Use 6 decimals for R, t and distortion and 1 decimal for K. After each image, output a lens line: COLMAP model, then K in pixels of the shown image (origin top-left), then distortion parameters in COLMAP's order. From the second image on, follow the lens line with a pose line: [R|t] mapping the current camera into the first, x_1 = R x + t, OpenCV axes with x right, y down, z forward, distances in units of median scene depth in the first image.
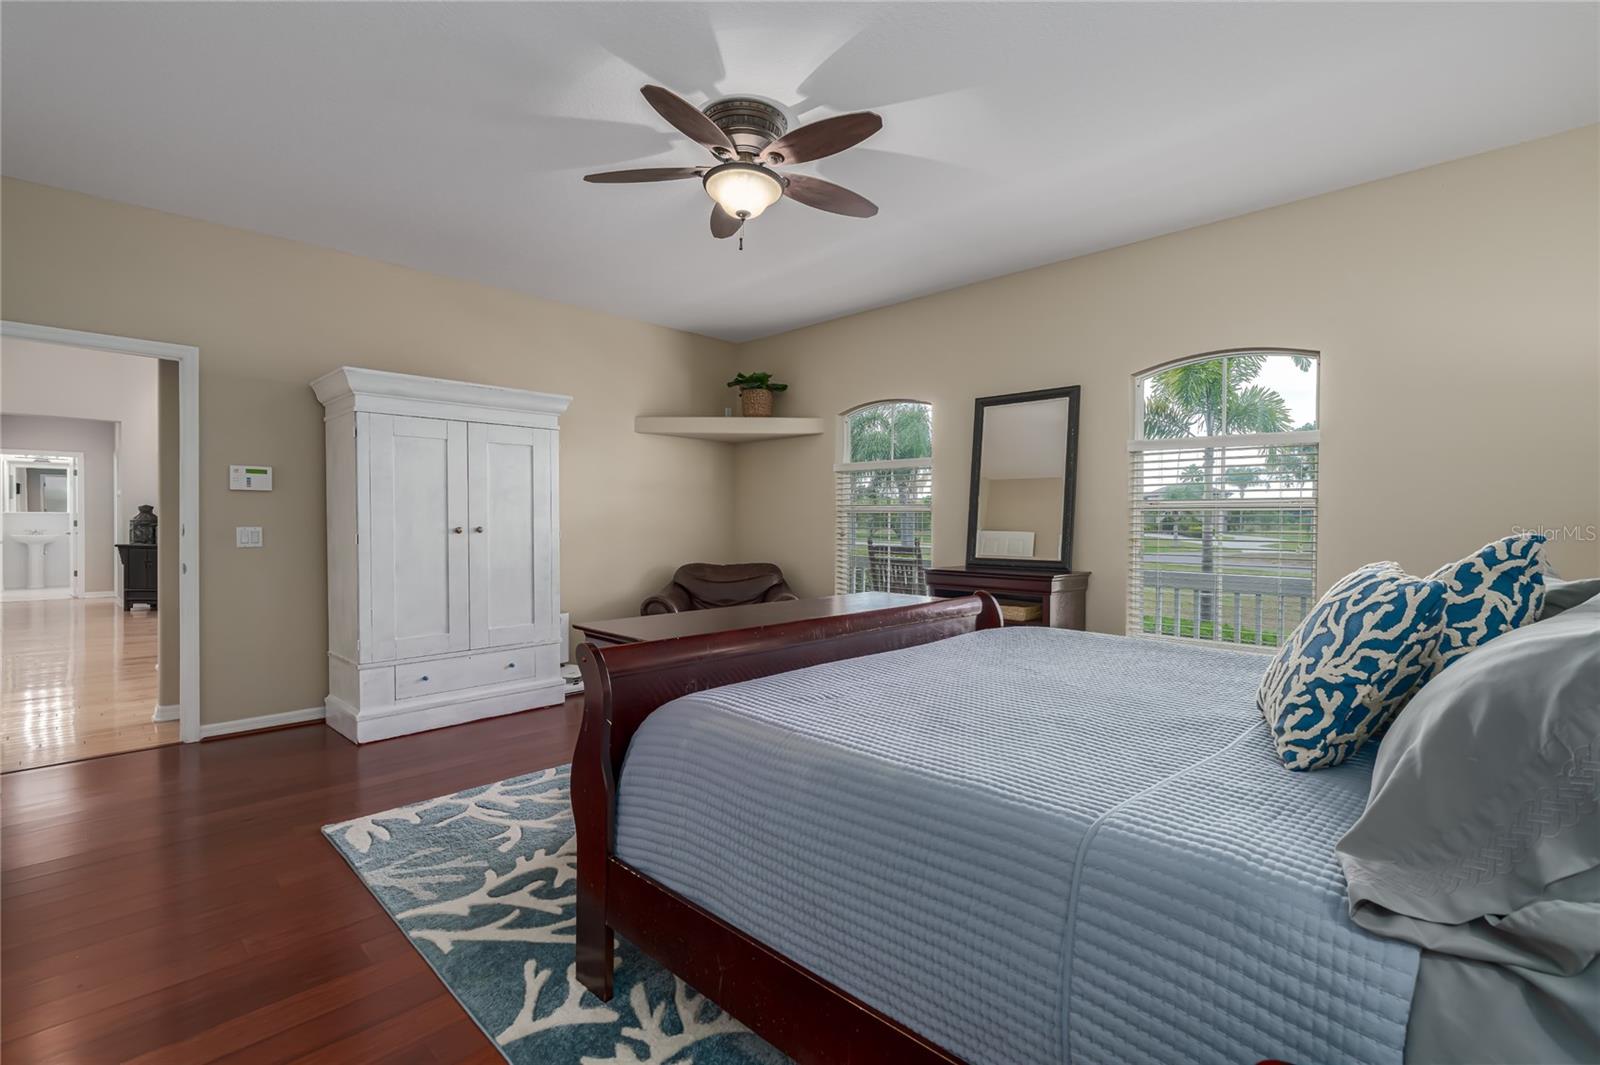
lens RADIAL K [[726.2, 0, 800.0], [0, 726.2, 532.5], [0, 0, 1]] dist [-0.002165, -0.000301]
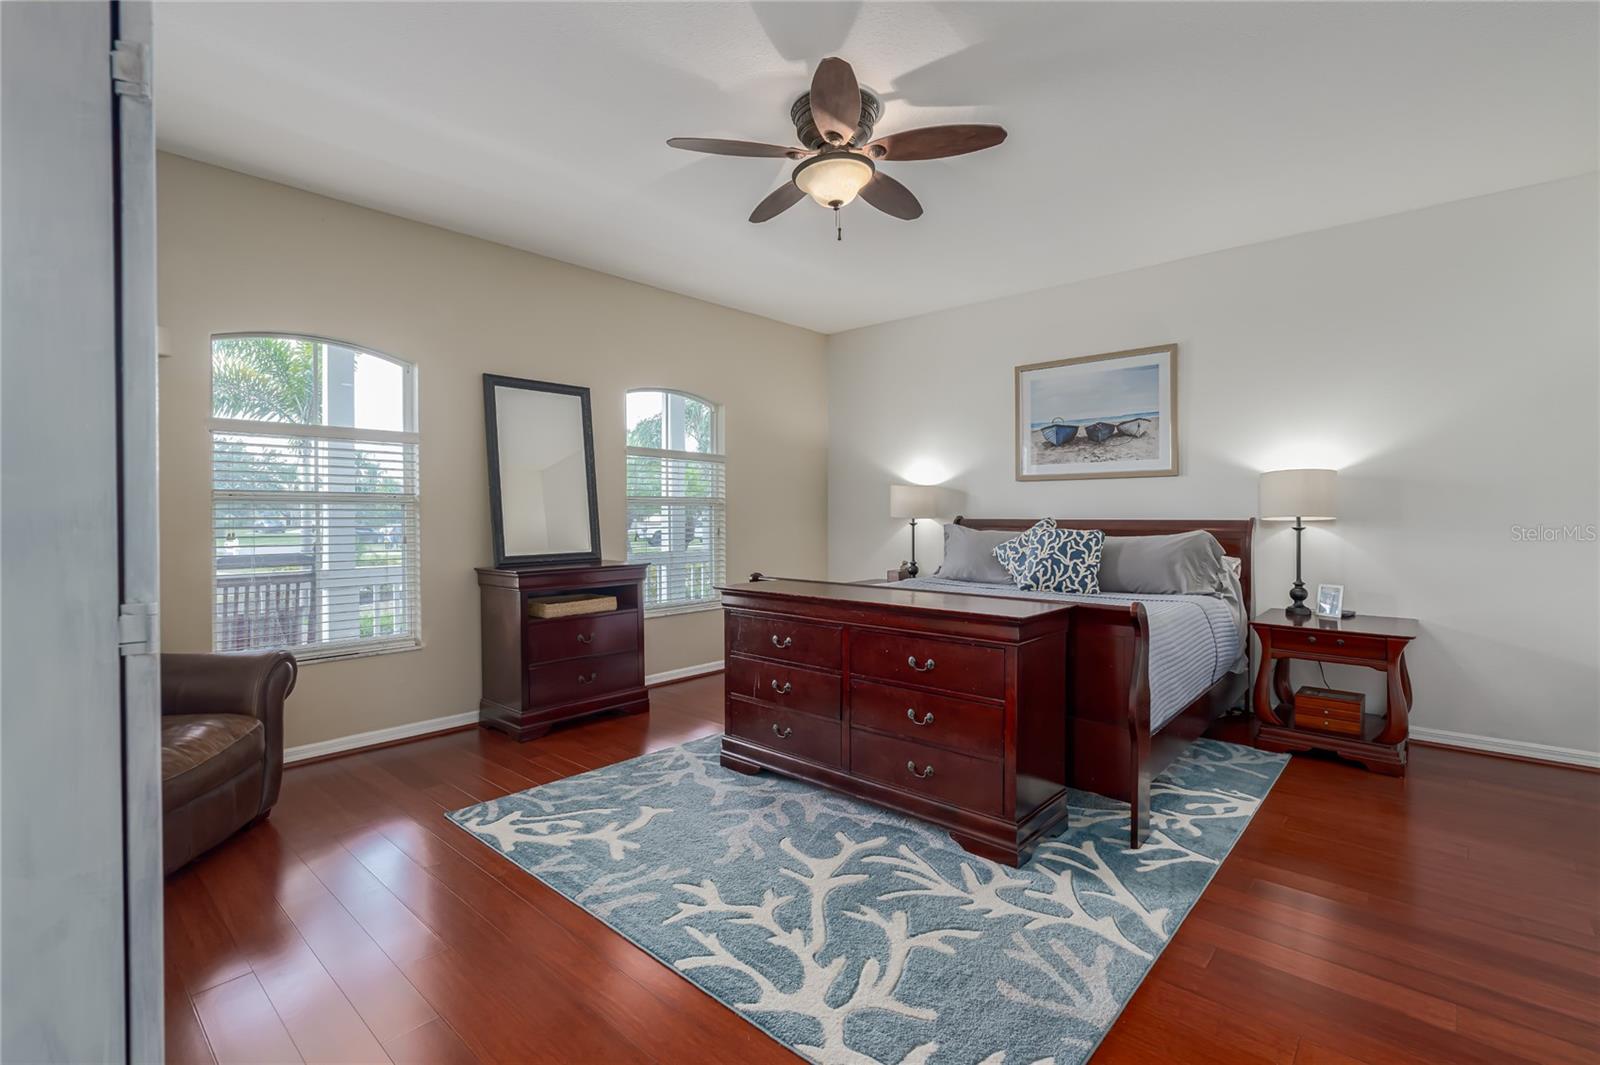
lens RADIAL K [[717.4, 0, 808.4], [0, 717.4, 522.0], [0, 0, 1]] dist [-0.003077, 0.000271]
pose [[-0.043327, -0.019940, 0.998862, -1.064513], [0.020890, 0.999564, 0.020860, -0.027634], [-0.998843, 0.021770, -0.042892, 1.096352]]
